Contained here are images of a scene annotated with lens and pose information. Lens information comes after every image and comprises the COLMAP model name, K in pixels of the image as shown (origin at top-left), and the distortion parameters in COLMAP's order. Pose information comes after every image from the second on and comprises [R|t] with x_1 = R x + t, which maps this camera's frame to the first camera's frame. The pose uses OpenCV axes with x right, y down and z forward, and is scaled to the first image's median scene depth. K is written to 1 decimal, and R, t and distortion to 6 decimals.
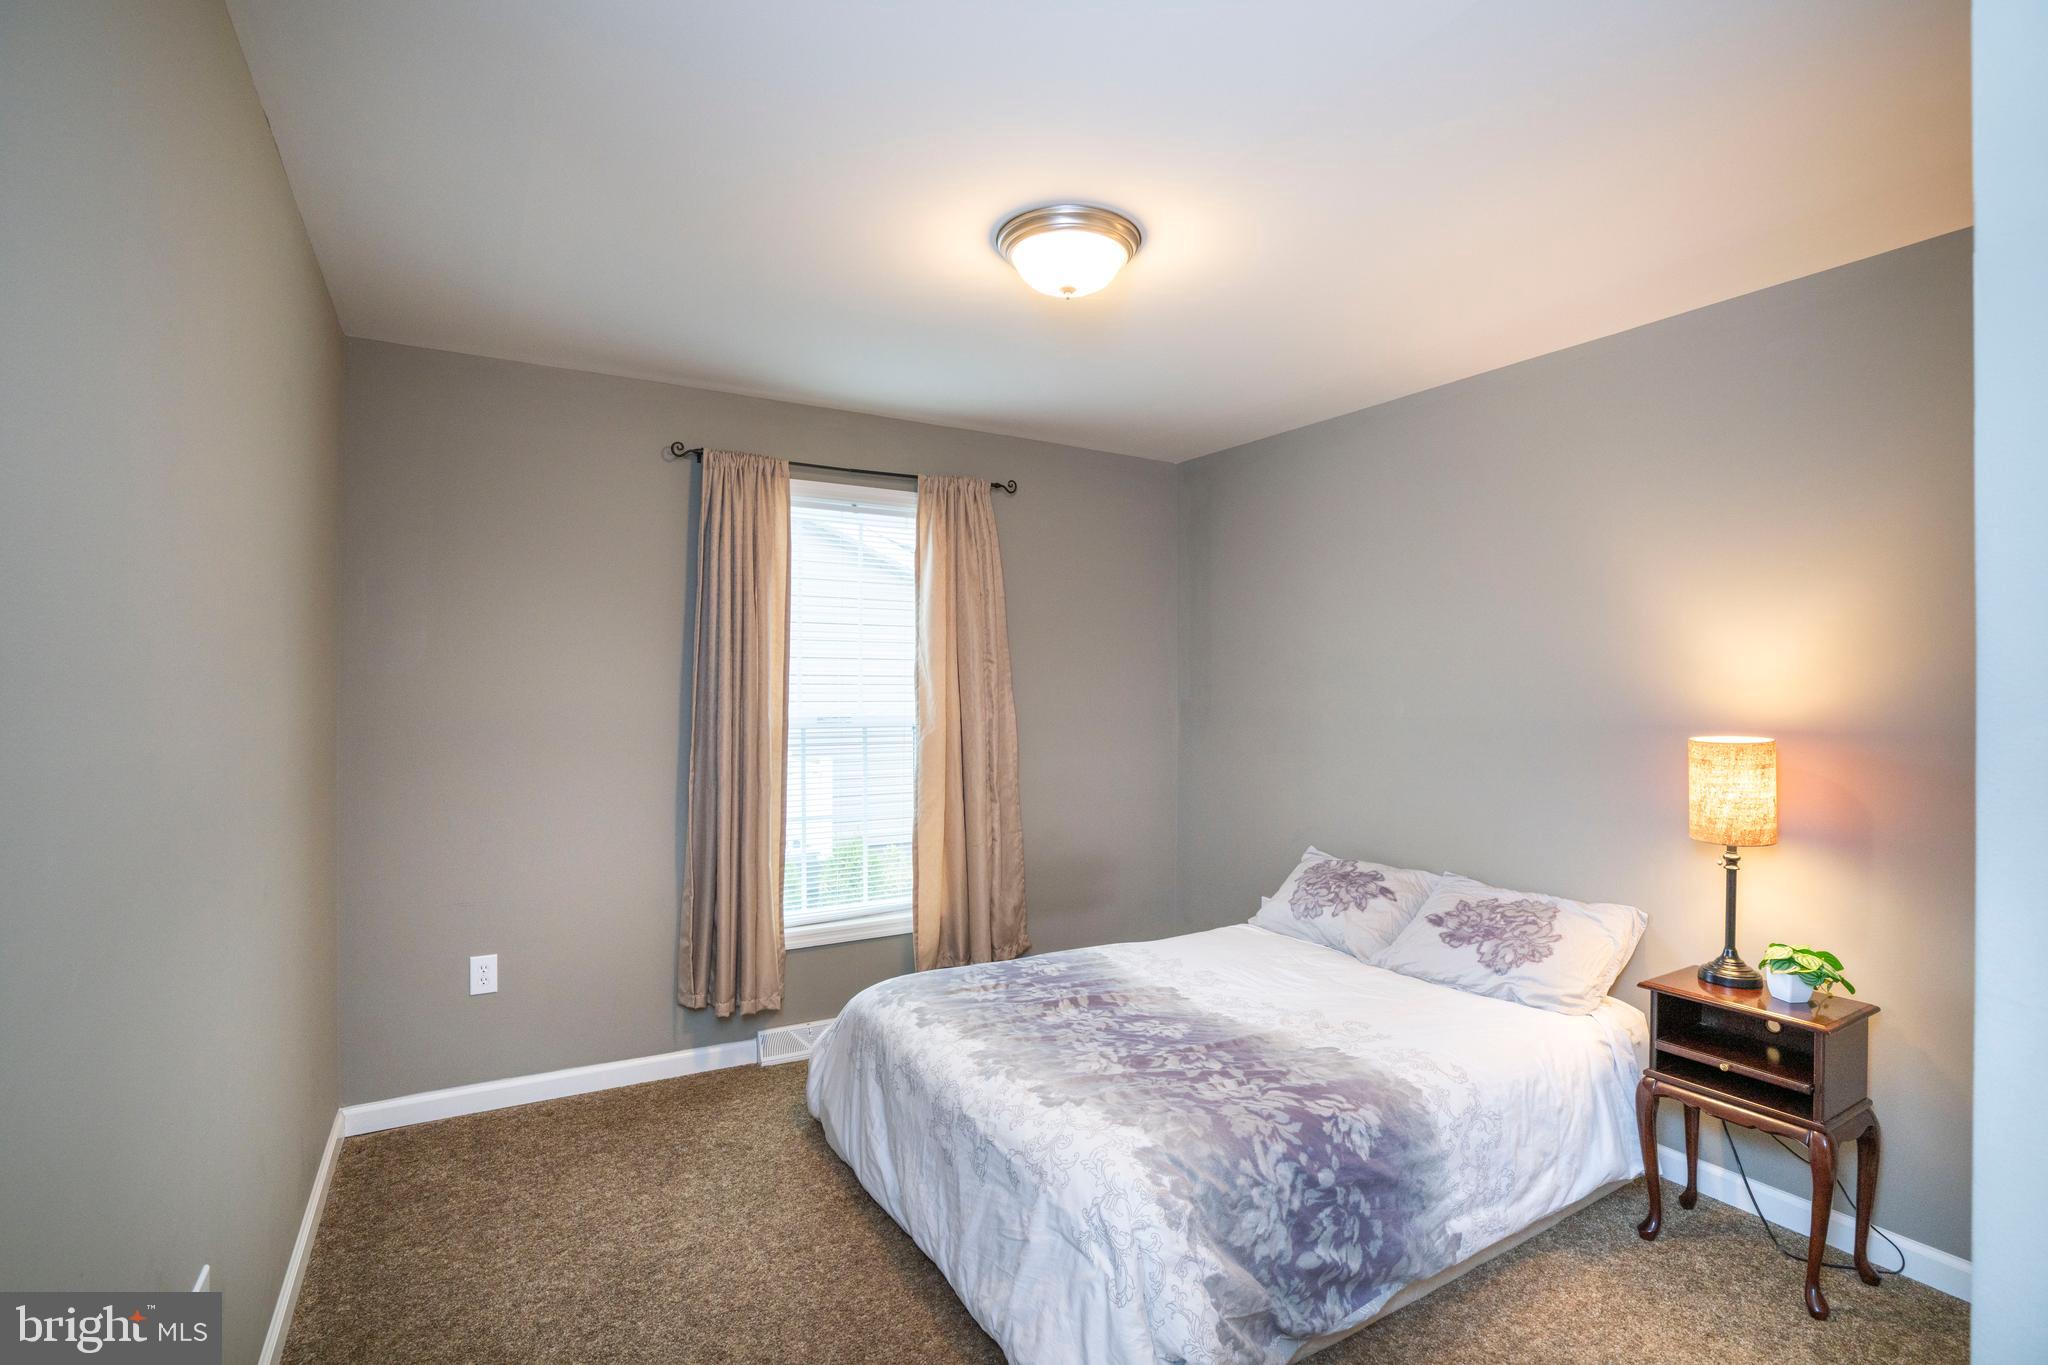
lens RADIAL K [[942.5, 0, 1018.6], [0, 942.5, 685.0], [0, 0, 1]] dist [-0.070950, 0.029909]
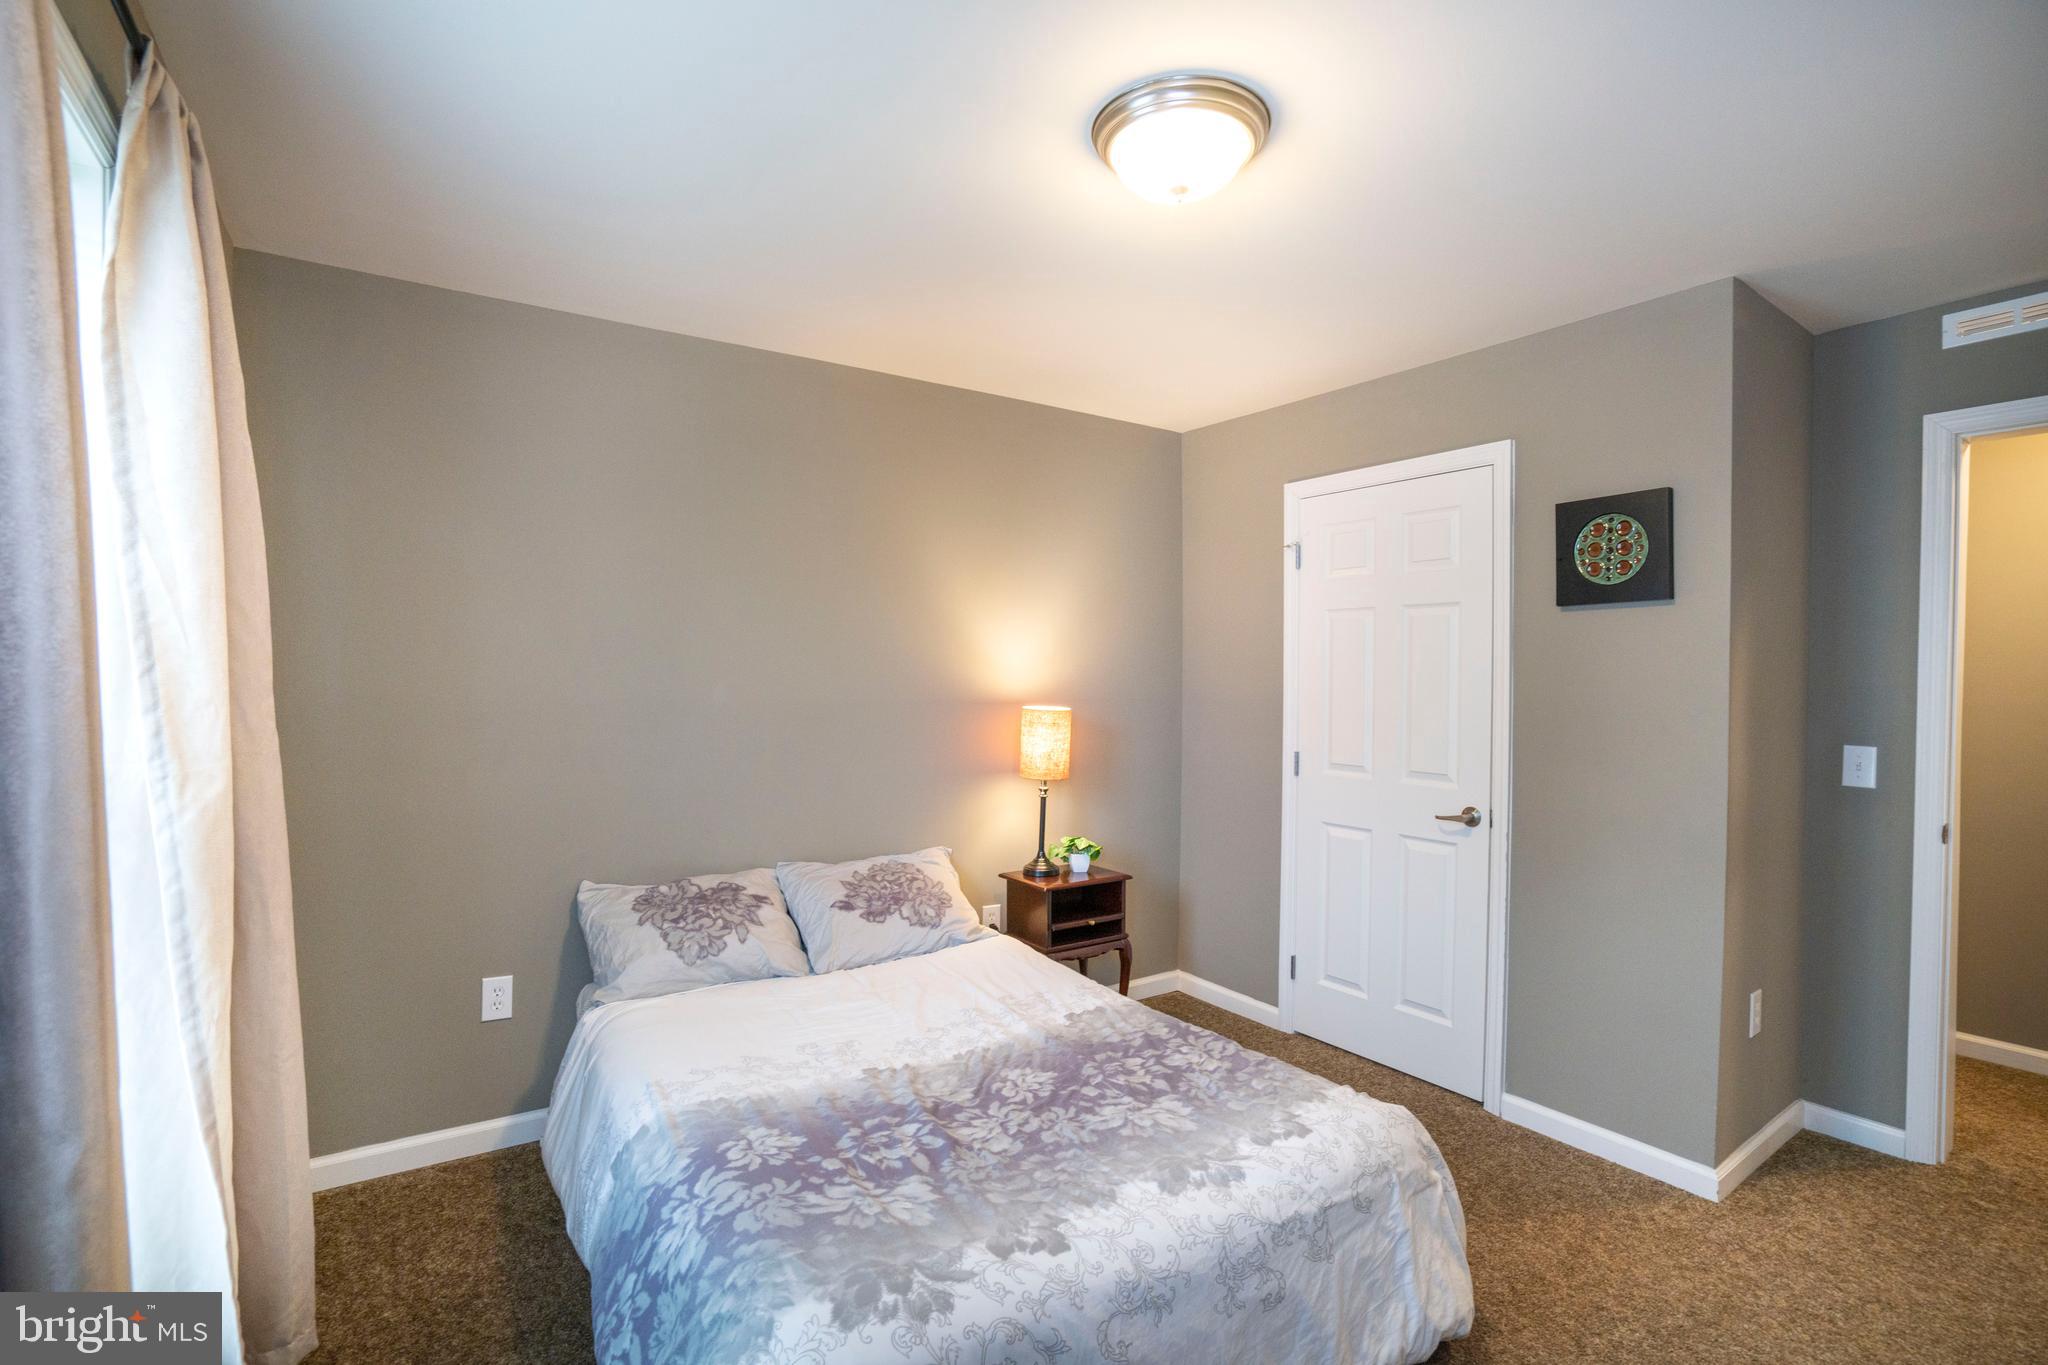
lens RADIAL K [[942.5, 0, 1018.6], [0, 942.5, 685.0], [0, 0, 1]] dist [-0.070950, 0.029909]
pose [[-0.050605, -0.018199, 0.998553, -0.666302], [-0.011224, 0.999781, 0.017652, -0.003509], [-0.998656, -0.010314, -0.050798, 1.034018]]
